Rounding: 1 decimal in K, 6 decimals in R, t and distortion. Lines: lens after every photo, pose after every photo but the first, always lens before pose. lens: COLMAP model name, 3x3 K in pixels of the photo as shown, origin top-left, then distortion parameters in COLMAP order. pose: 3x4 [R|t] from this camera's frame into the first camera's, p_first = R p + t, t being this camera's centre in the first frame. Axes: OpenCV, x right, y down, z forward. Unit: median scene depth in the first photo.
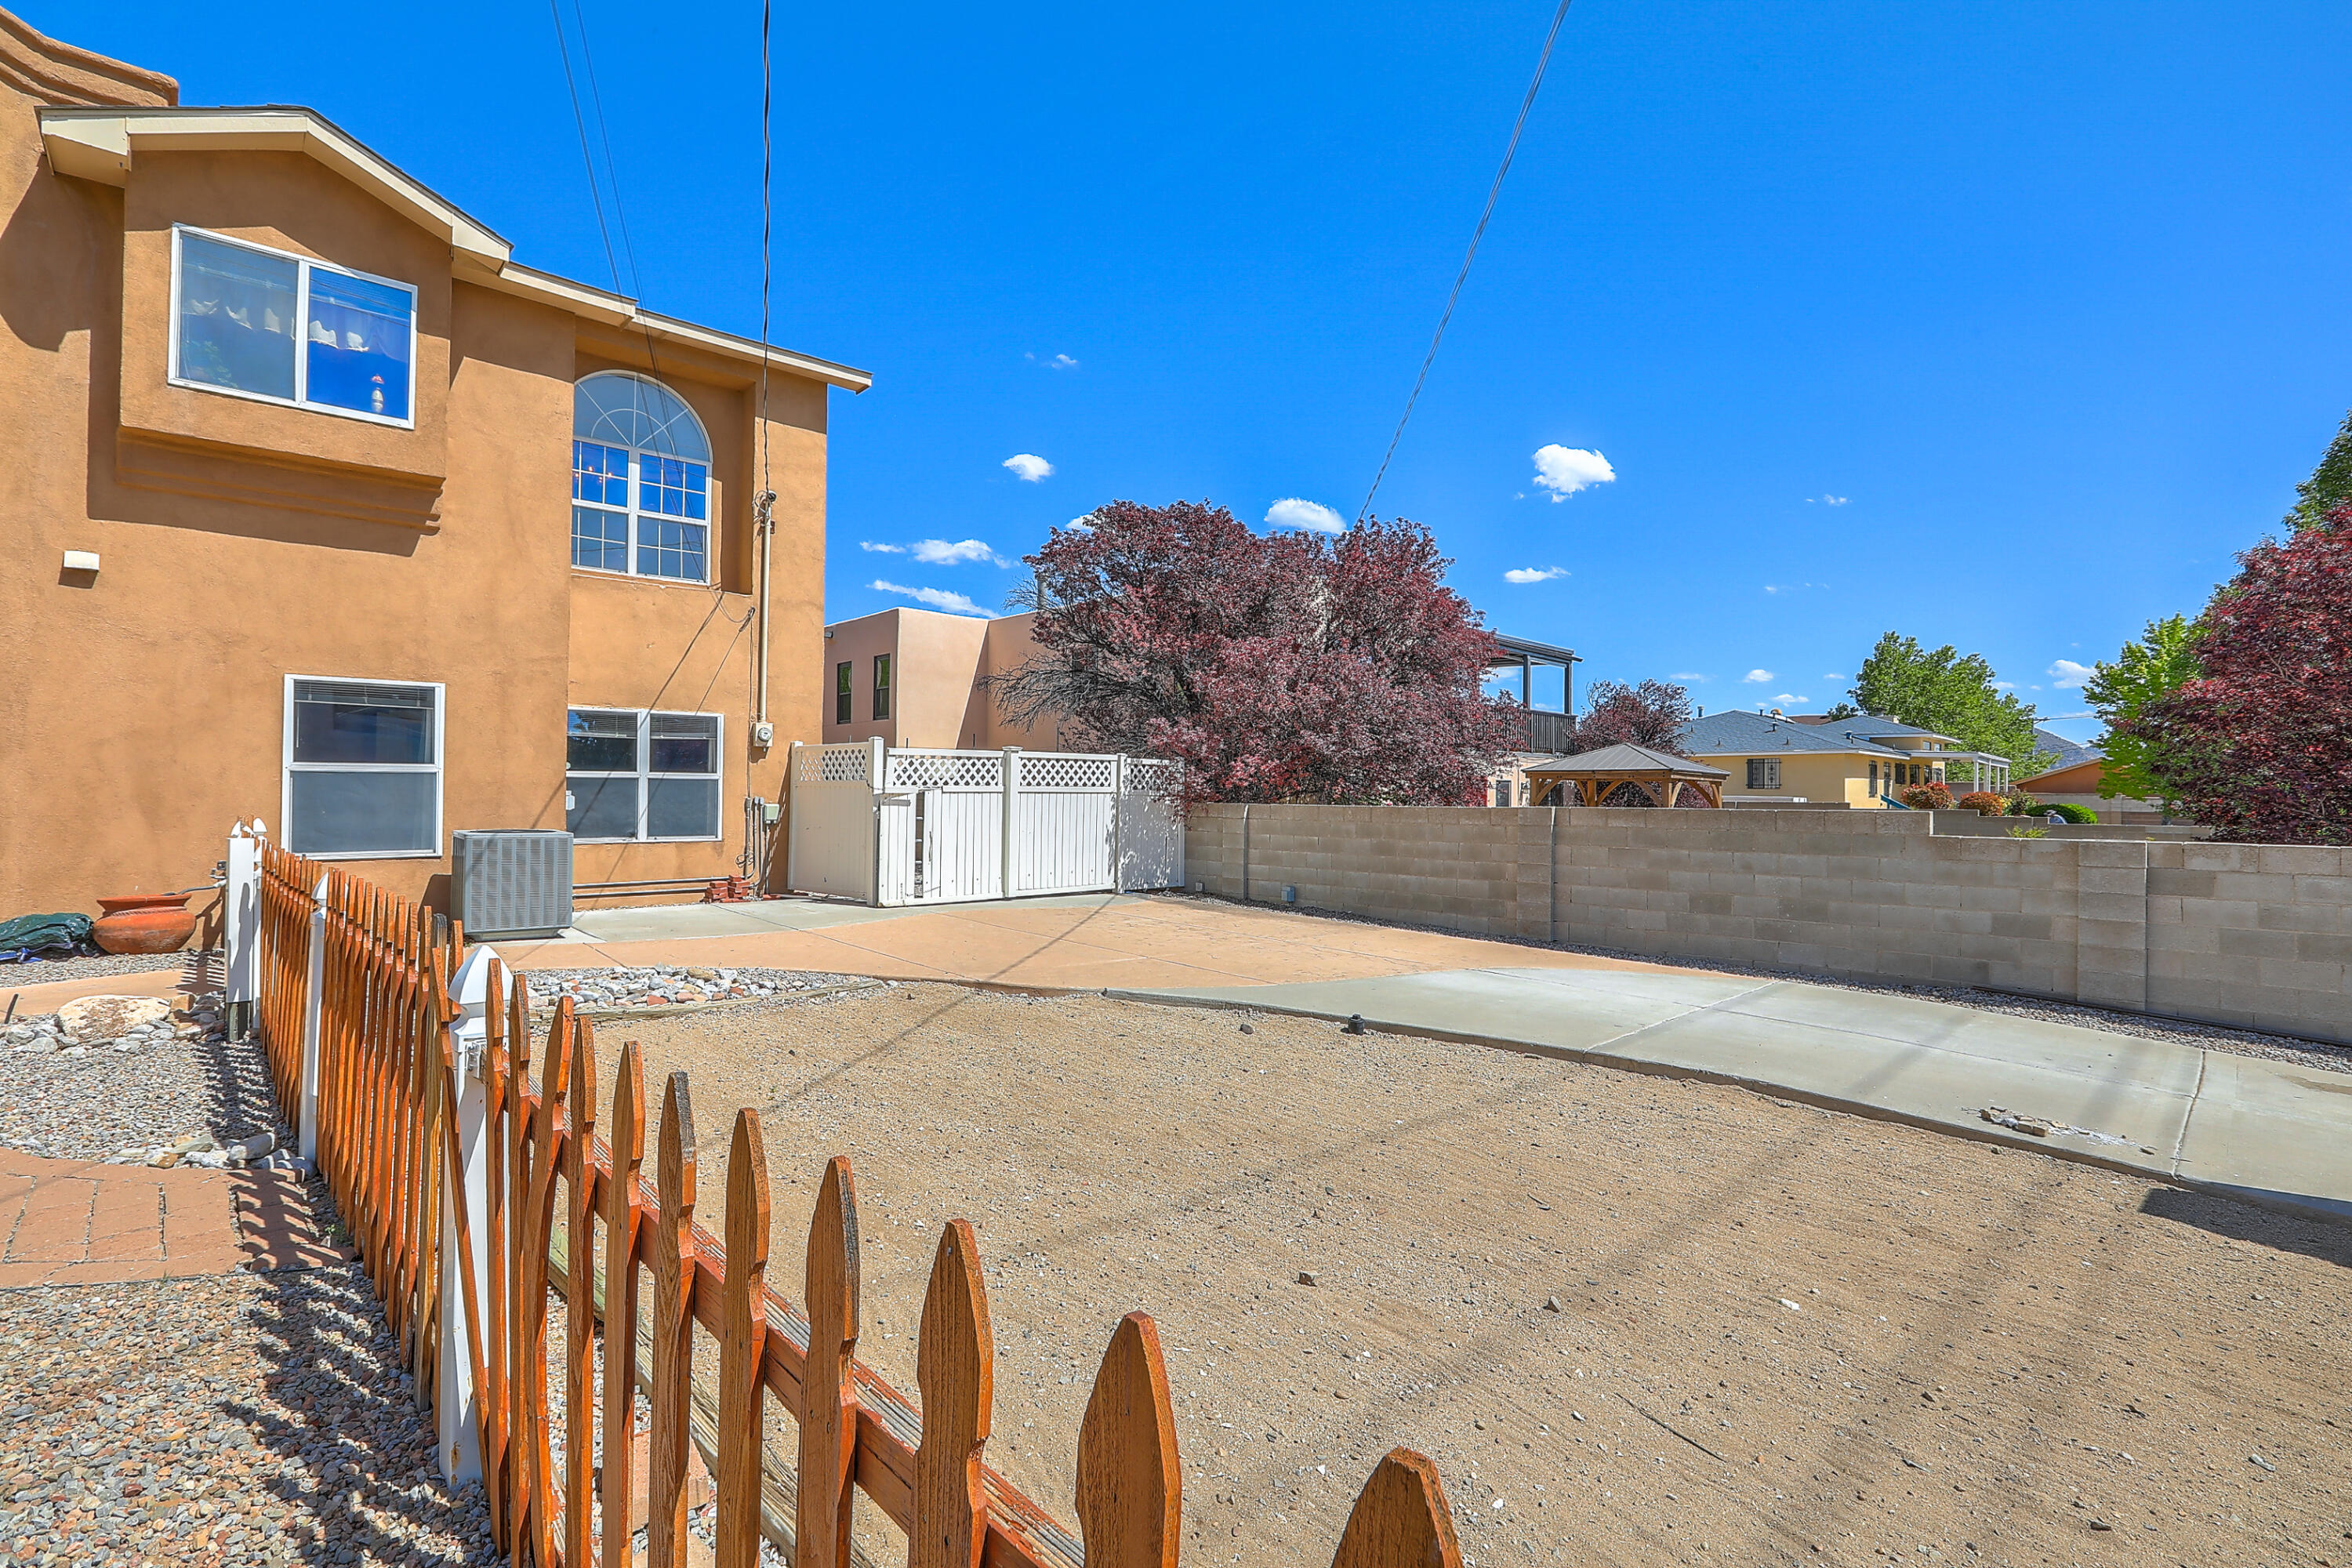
lens RADIAL K [[1063.2, 0, 1176.3], [0, 1063.2, 792.7], [0, 0, 1]] dist [-0.028567, 0.000279]
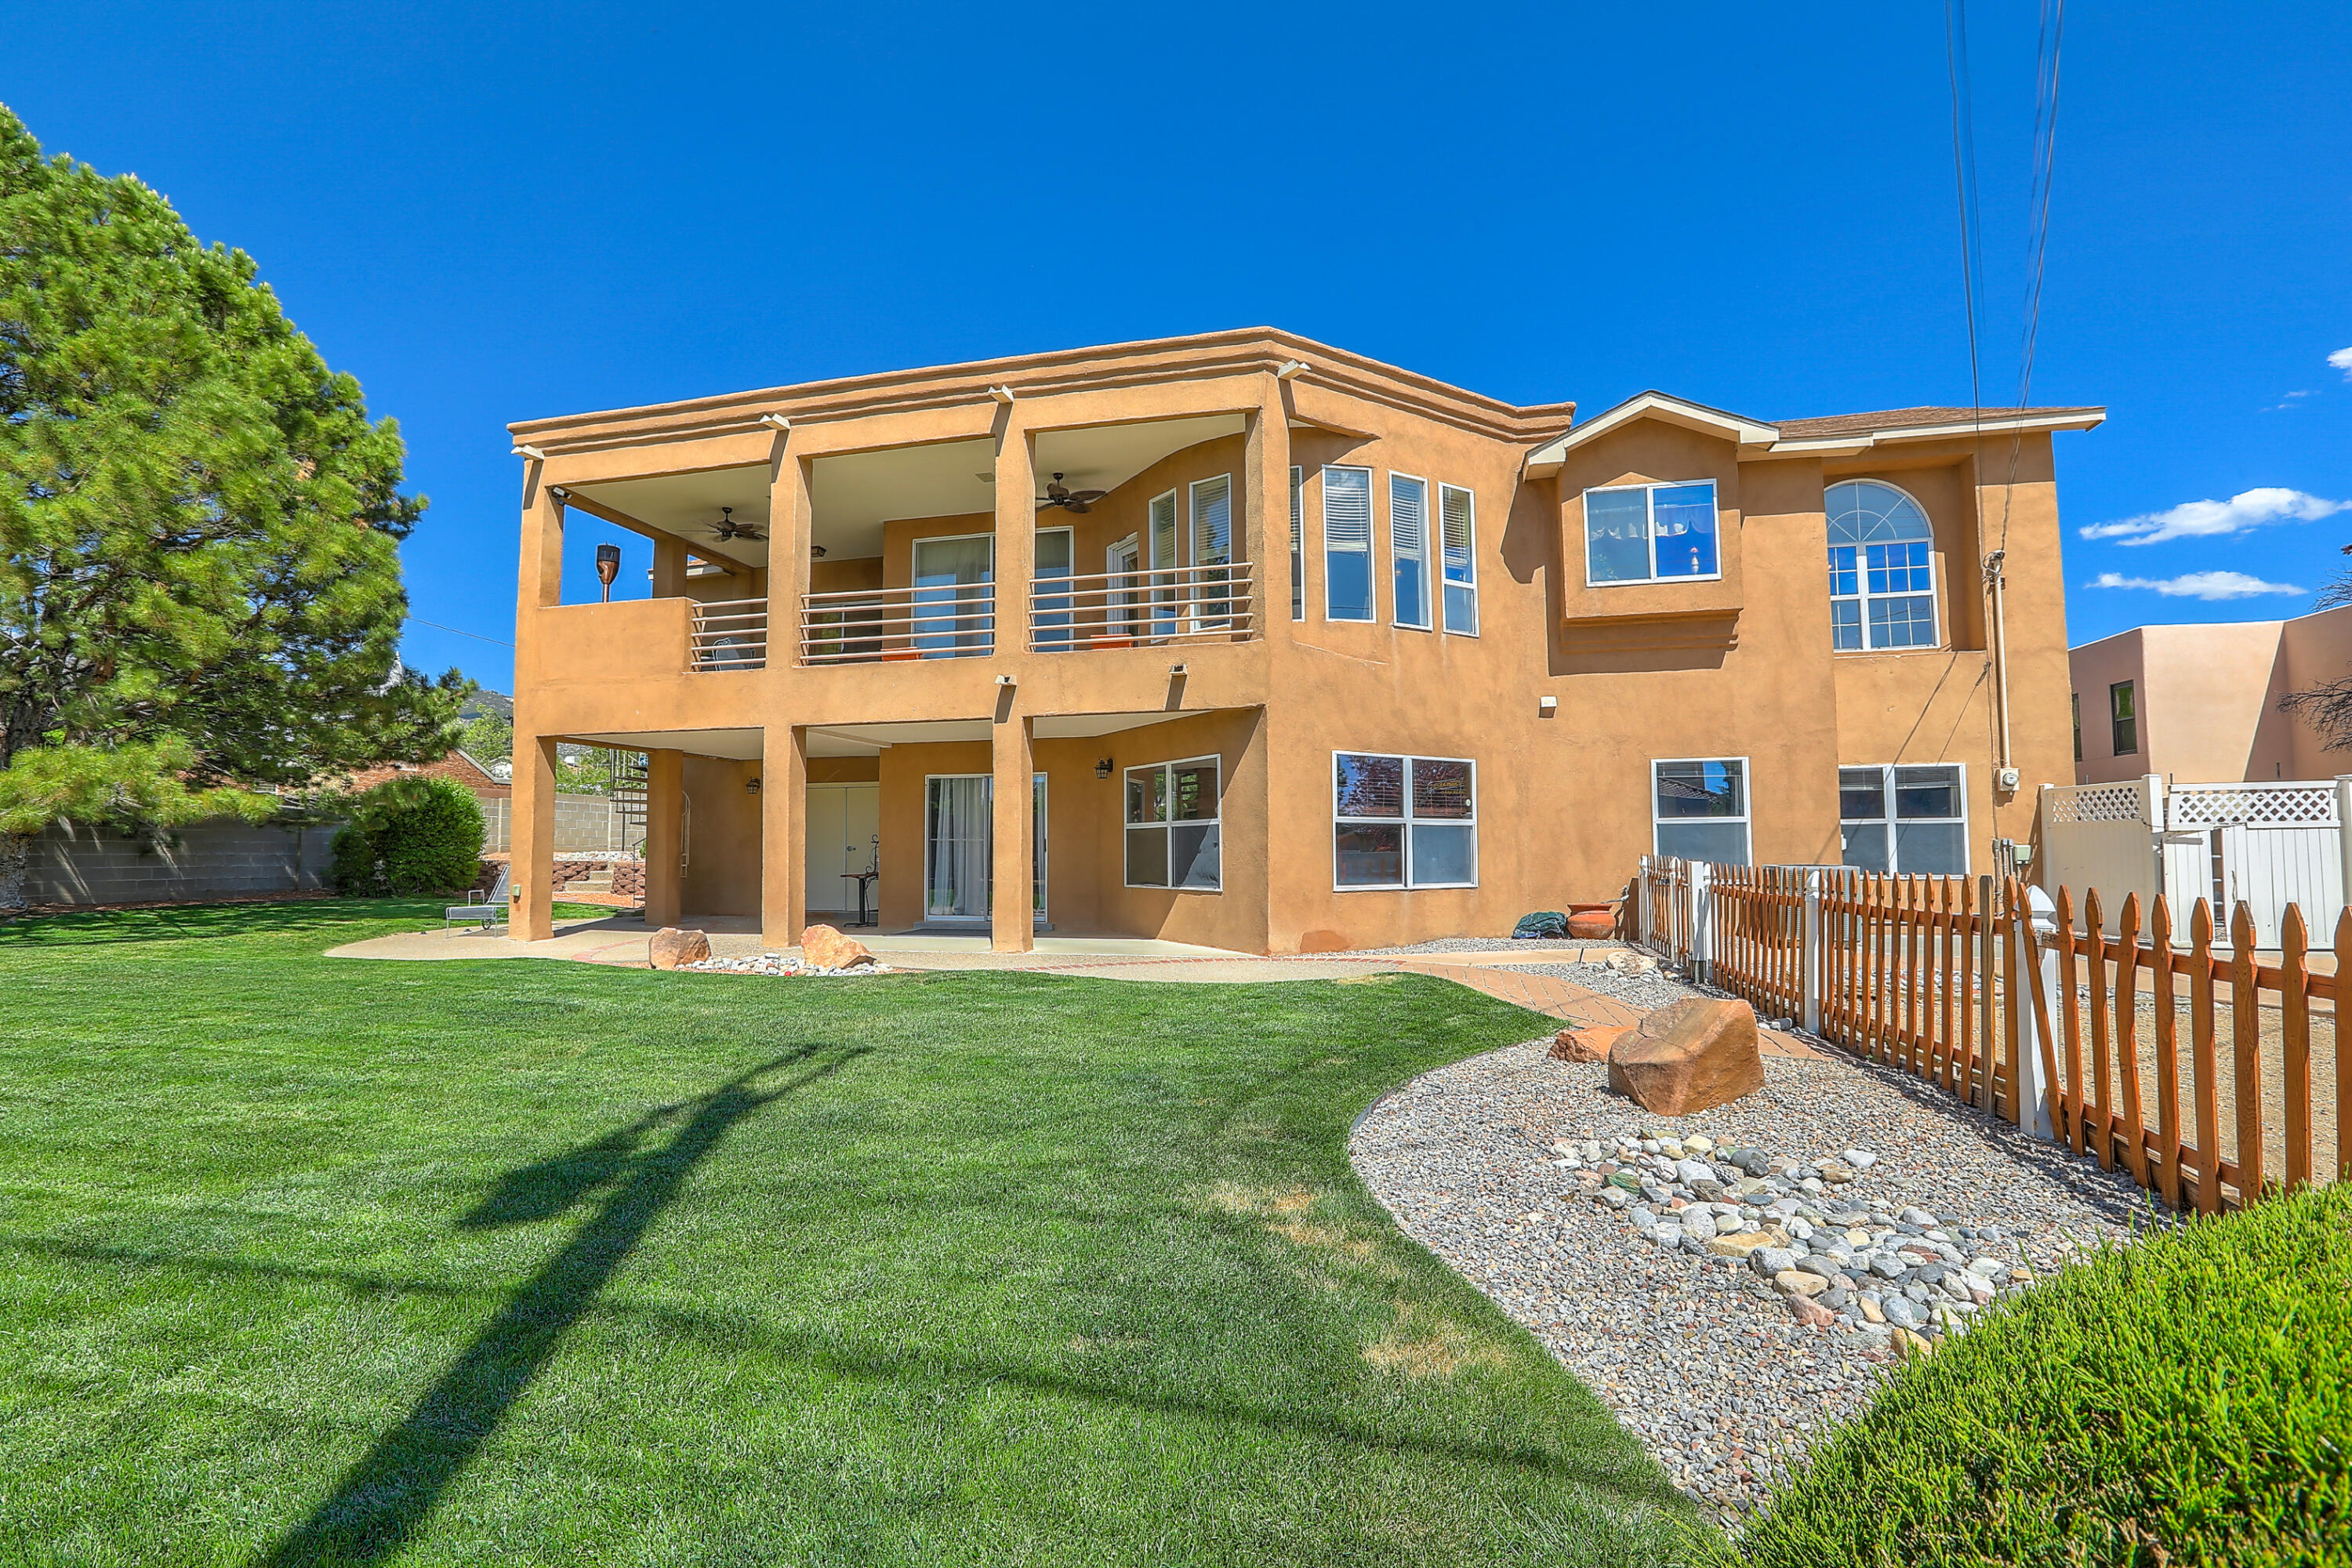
lens RADIAL K [[1034.8, 0, 1251.0], [0, 1034.8, 776.8], [0, 0, 1]] dist [-0.024201, 0.016250]
pose [[0.569450, -0.067779, -0.819227, 0.024757], [0.013618, 0.997236, -0.073041, 0.009500], [0.821913, 0.030437, 0.568799, -0.263319]]
